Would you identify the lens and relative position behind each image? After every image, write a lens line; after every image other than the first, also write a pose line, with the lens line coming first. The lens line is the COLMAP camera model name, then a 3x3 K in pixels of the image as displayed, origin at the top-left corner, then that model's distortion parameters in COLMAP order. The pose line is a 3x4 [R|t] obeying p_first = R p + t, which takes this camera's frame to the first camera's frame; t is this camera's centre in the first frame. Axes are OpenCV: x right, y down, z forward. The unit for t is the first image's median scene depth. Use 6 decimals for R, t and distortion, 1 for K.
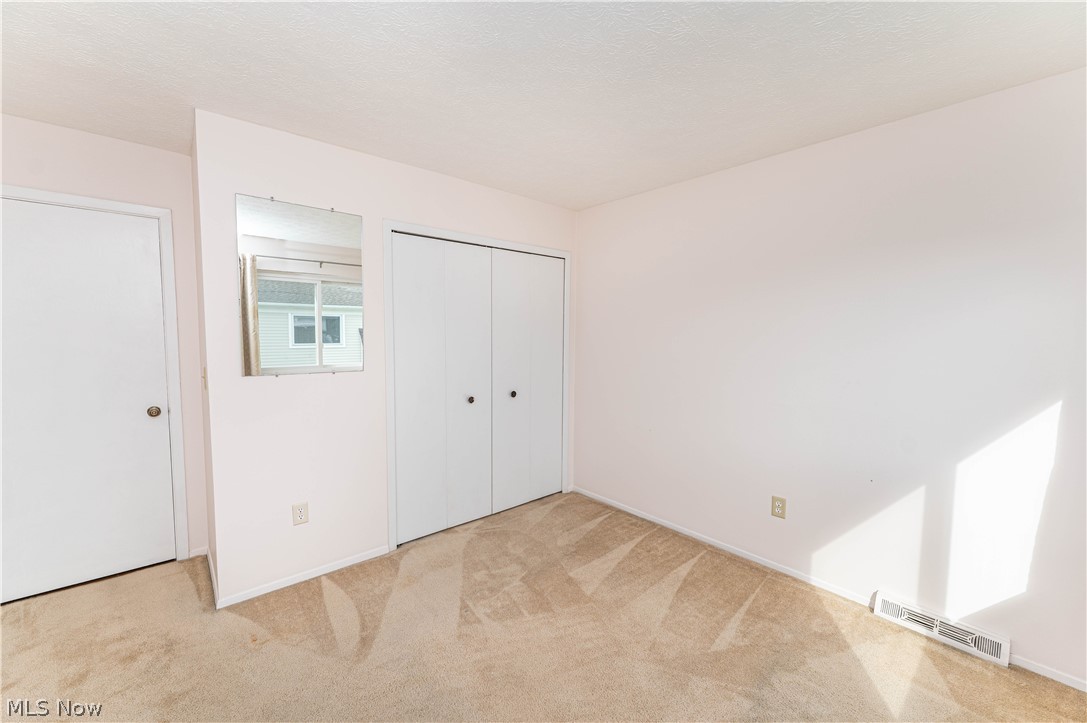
lens RADIAL K [[431.9, 0, 542.3], [0, 431.9, 365.9], [0, 0, 1]] dist [-0.005157, 0.000405]
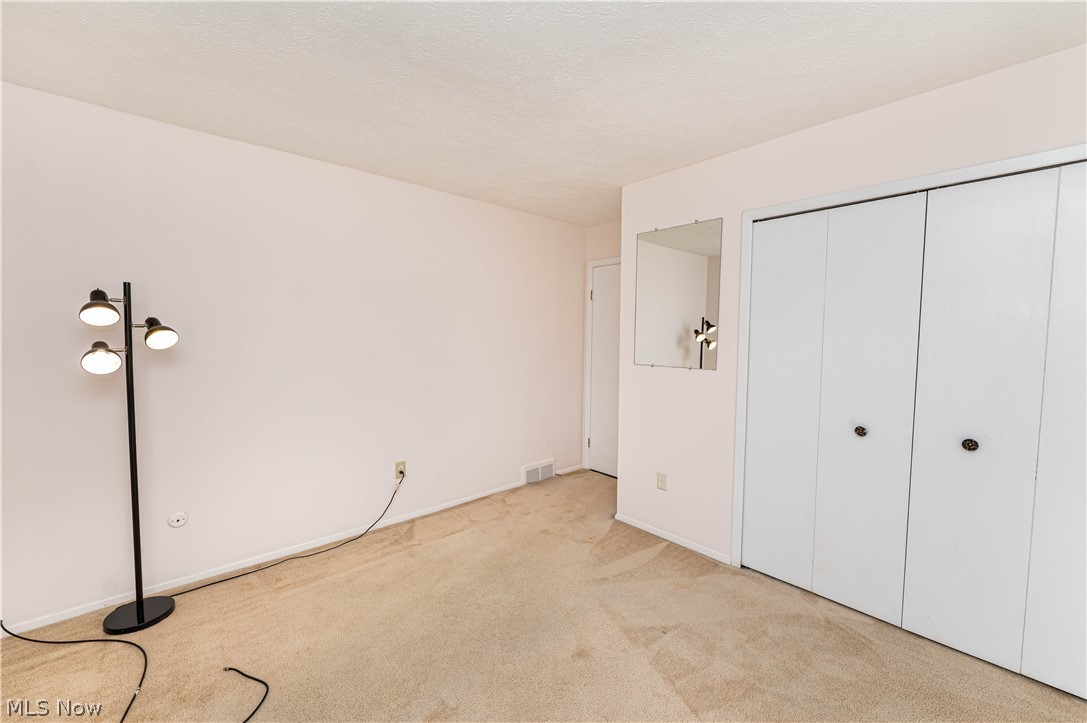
lens RADIAL K [[431.9, 0, 542.0], [0, 431.9, 357.6], [0, 0, 1]] dist [-0.005157, 0.000405]
pose [[0.009111, 0.046224, -0.998890, 0.629029], [-0.086402, 0.995231, 0.045267, -0.035109], [0.996219, 0.085894, 0.013061, 0.584972]]
